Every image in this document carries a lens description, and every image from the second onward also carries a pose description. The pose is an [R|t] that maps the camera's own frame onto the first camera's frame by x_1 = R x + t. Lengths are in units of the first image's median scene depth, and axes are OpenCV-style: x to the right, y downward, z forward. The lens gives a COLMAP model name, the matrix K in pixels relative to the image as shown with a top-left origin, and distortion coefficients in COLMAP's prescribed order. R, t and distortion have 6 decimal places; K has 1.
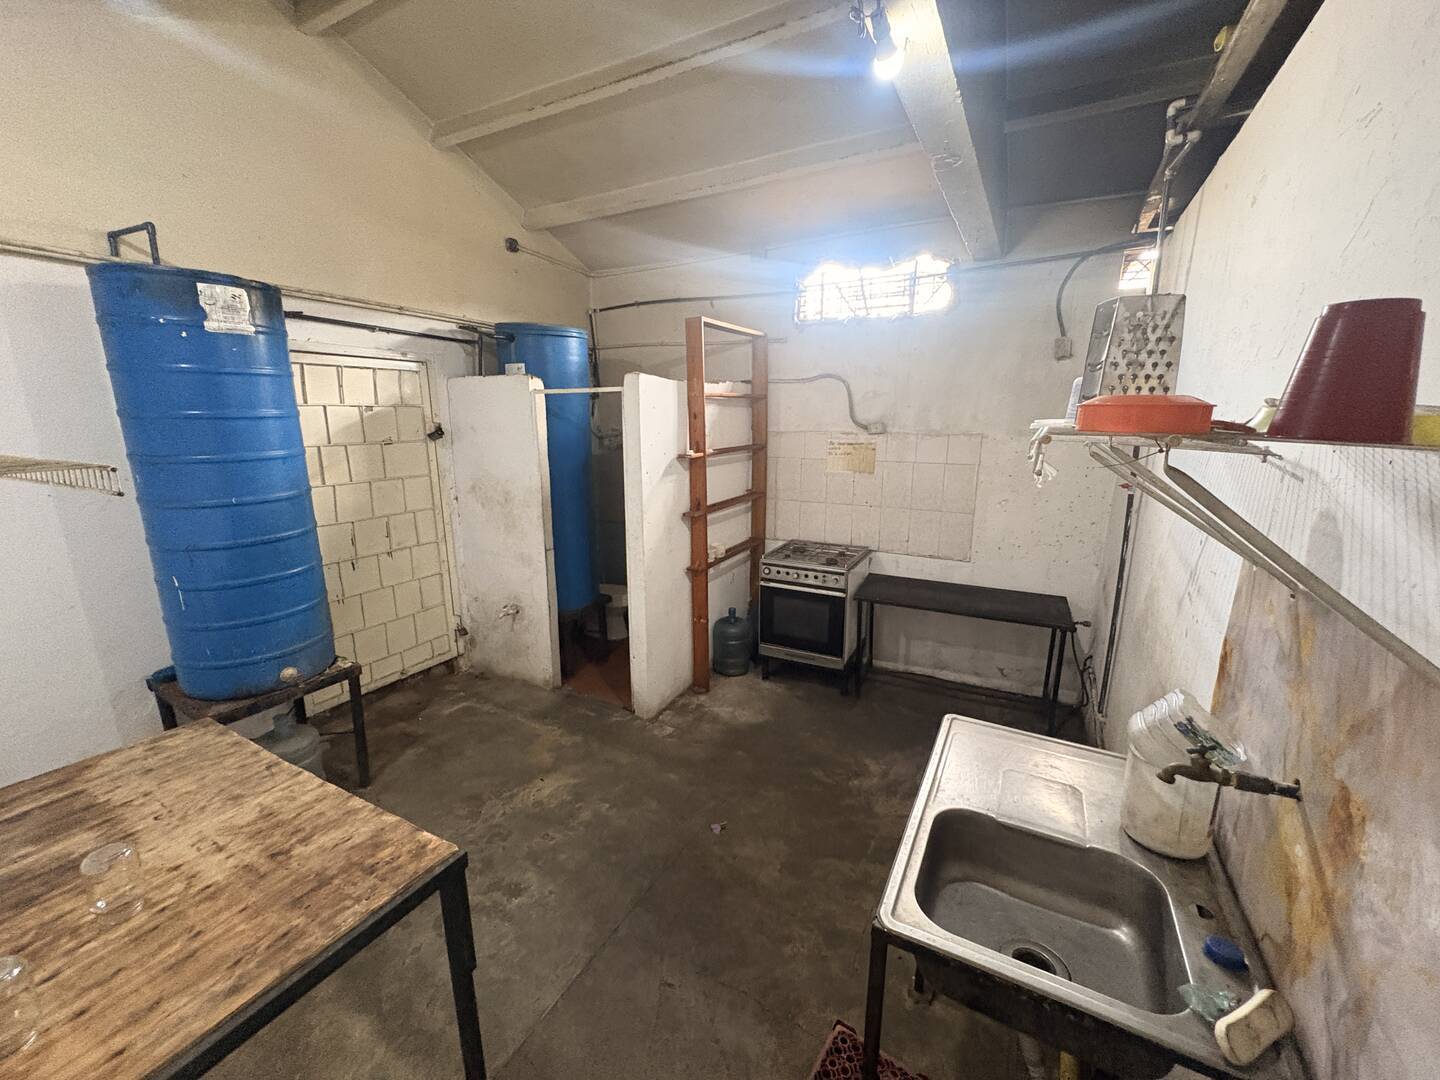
lens RADIAL K [[576.5, 0, 716.0], [0, 576.5, 543.9], [0, 0, 1]] dist [0.000644, 0.000083]
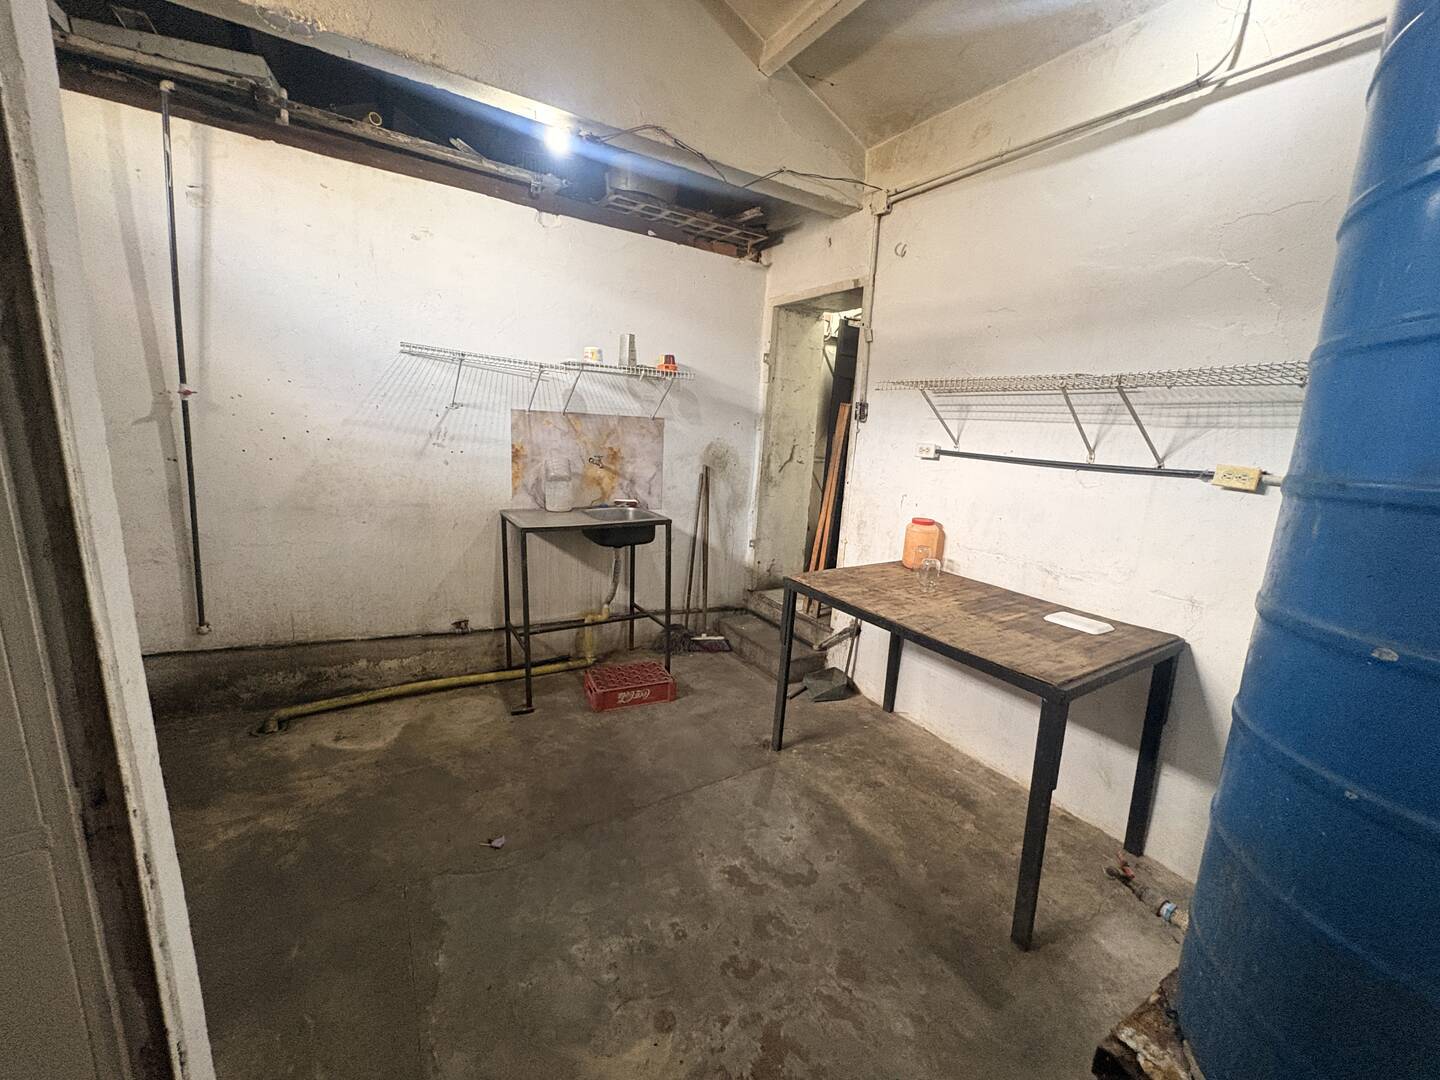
lens RADIAL K [[576.5, 0, 720.4], [0, 576.5, 538.0], [0, 0, 1]] dist [0.000644, 0.000083]
pose [[-0.872145, -0.142721, 0.467969, -1.058143], [0.051310, 0.924549, 0.377594, -0.332878], [-0.486550, 0.353328, -0.799017, 2.428665]]
